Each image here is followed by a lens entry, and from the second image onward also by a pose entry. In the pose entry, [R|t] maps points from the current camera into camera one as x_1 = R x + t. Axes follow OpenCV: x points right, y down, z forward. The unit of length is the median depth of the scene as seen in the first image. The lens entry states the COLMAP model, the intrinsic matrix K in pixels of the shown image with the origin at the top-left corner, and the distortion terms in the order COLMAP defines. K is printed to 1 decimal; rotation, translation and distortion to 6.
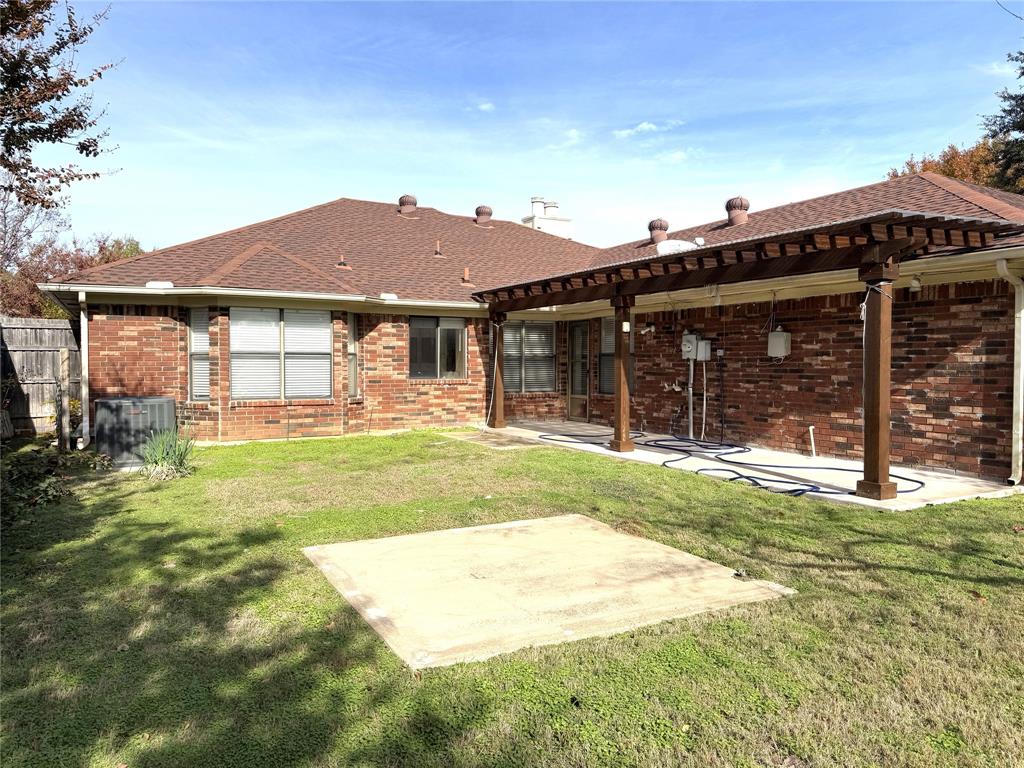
lens RADIAL K [[725.4, 0, 512.1], [0, 725.4, 385.8], [0, 0, 1]] dist [0.063279, -0.053164]
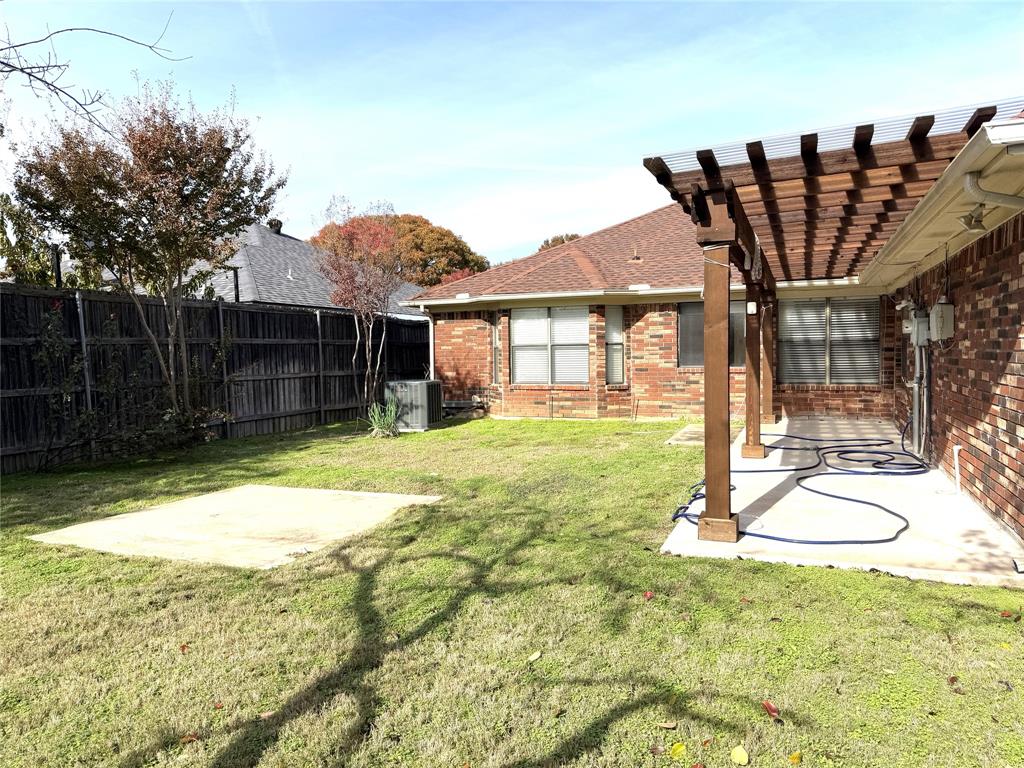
lens RADIAL K [[725.4, 0, 511.3], [0, 725.4, 383.1], [0, 0, 1]] dist [0.063279, -0.053164]
pose [[0.613692, 0.024044, -0.789179, 0.518667], [-0.009042, 0.999685, 0.023426, -0.009355], [0.789494, -0.007240, 0.613716, 0.218268]]
